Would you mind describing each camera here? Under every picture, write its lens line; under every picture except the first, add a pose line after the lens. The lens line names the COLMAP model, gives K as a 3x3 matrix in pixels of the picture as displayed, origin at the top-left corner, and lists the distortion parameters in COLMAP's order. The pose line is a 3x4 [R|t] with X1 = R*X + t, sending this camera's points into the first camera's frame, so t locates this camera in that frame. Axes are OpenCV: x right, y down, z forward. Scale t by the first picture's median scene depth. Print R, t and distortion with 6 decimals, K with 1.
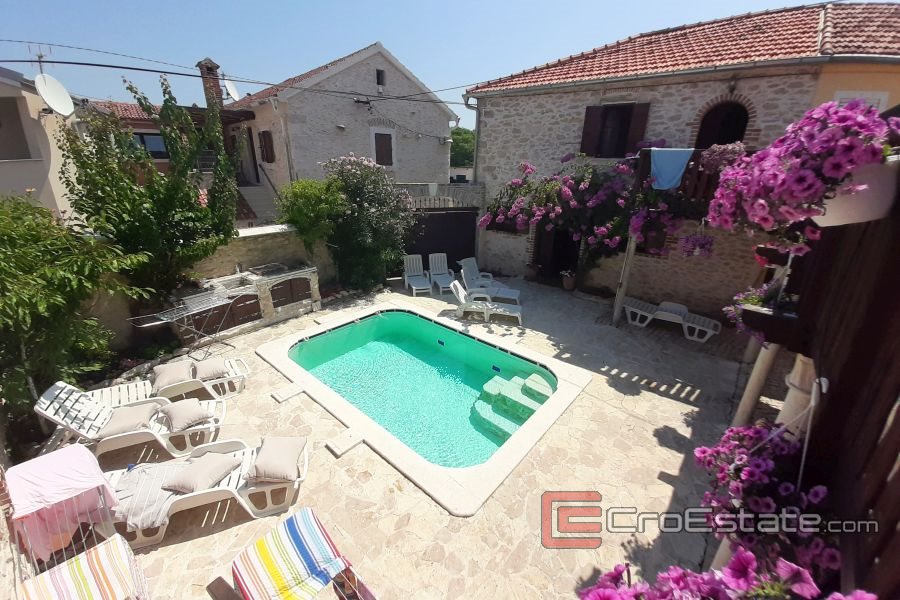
lens RADIAL K [[348.1, 0, 450.0], [0, 348.1, 300.0], [0, 0, 1]] dist [0.001512, -0.007618]
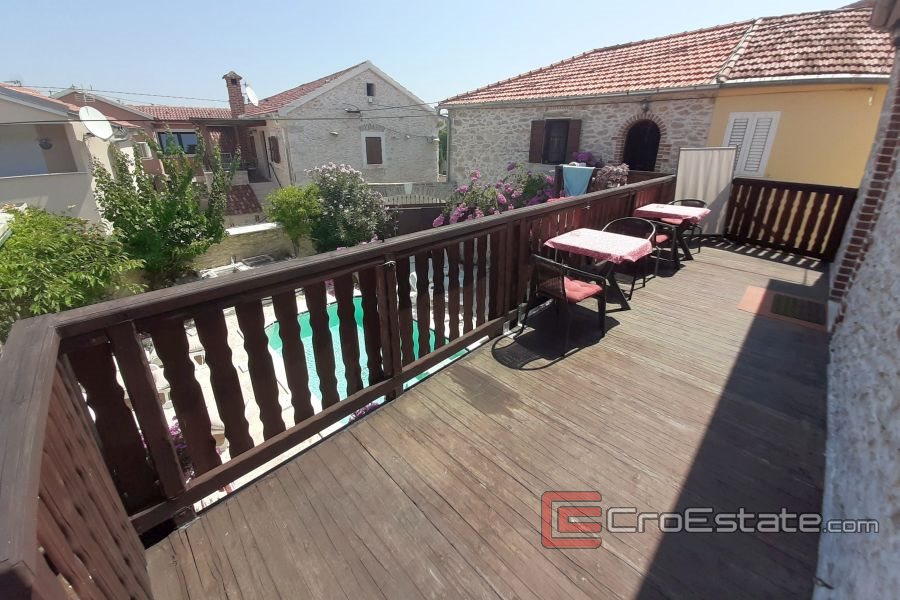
lens RADIAL K [[350.6, 0, 450.7], [0, 350.6, 261.8], [0, 0, 1]] dist [-0.000880, -0.000208]
pose [[0.996784, 0.013899, -0.078919, 0.225991], [-0.017008, 0.999100, -0.038859, -0.044467], [0.078308, 0.040076, 0.996123, -0.149991]]
